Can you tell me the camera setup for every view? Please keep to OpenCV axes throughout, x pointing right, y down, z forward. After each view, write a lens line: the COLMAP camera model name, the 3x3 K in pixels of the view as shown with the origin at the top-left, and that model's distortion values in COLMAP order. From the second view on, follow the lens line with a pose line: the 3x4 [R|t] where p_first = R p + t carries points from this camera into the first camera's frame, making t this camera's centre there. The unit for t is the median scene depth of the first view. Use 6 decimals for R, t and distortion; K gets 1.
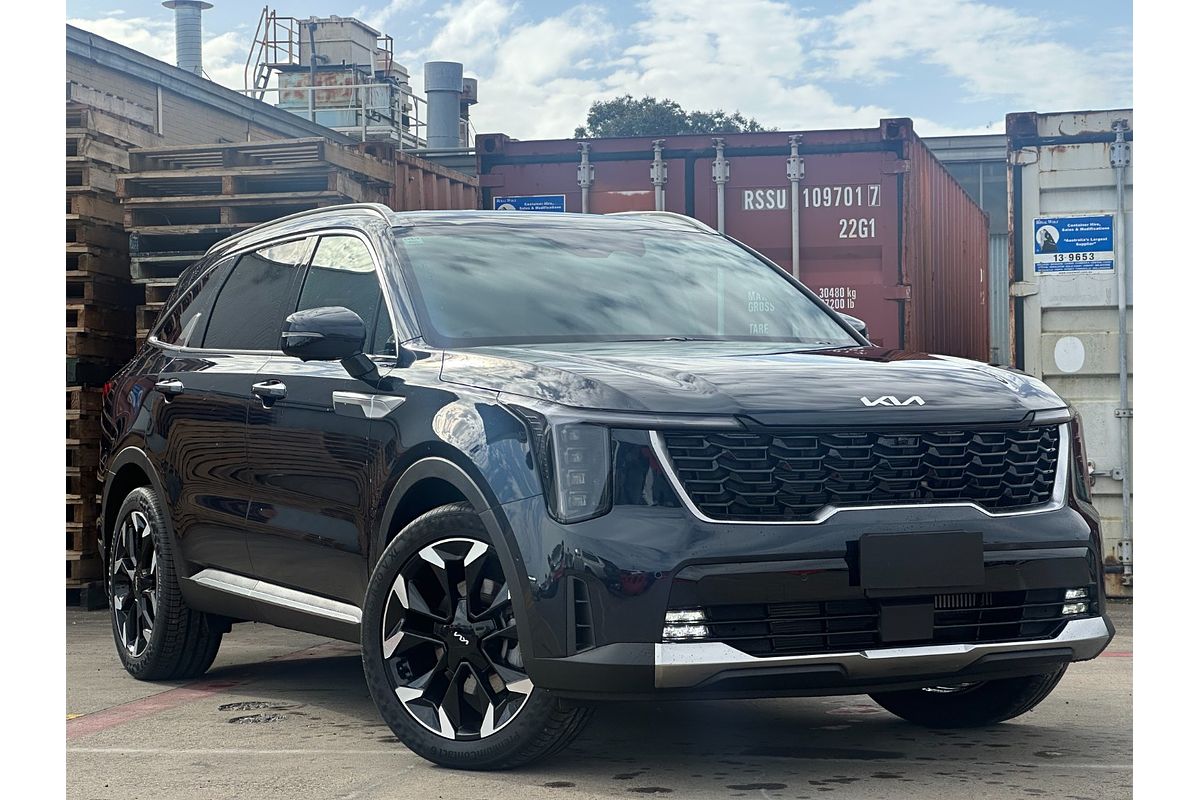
lens RADIAL K [[2271.7, 0, 630.8], [0, 2271.7, 414.7], [0, 0, 1]] dist [0.180680, 0.000000]
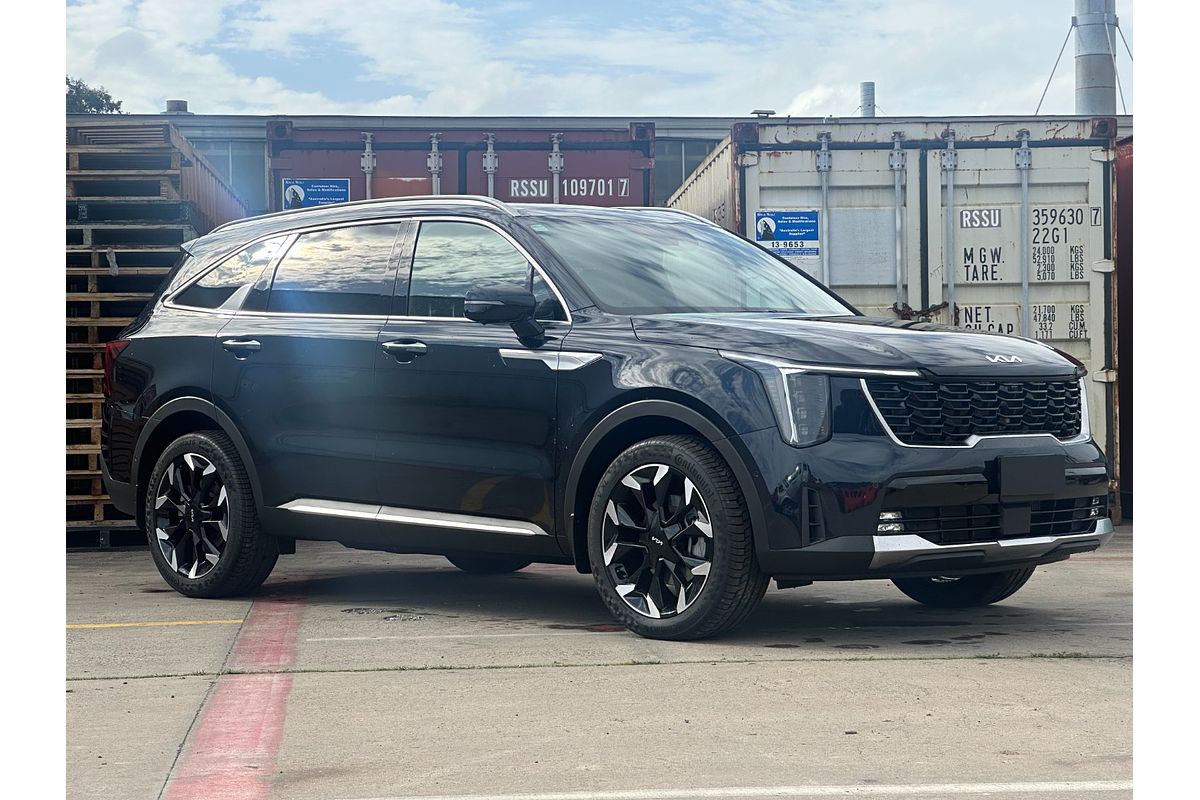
lens RADIAL K [[2271.7, 0, 624.1], [0, 2271.7, 347.9], [0, 0, 1]] dist [0.180680, 0.000000]
pose [[0.958404, 0.007629, 0.285312, -0.302258], [-0.003092, 0.999862, -0.016347, 0.006444], [-0.285397, 0.014785, 0.958295, -0.152774]]
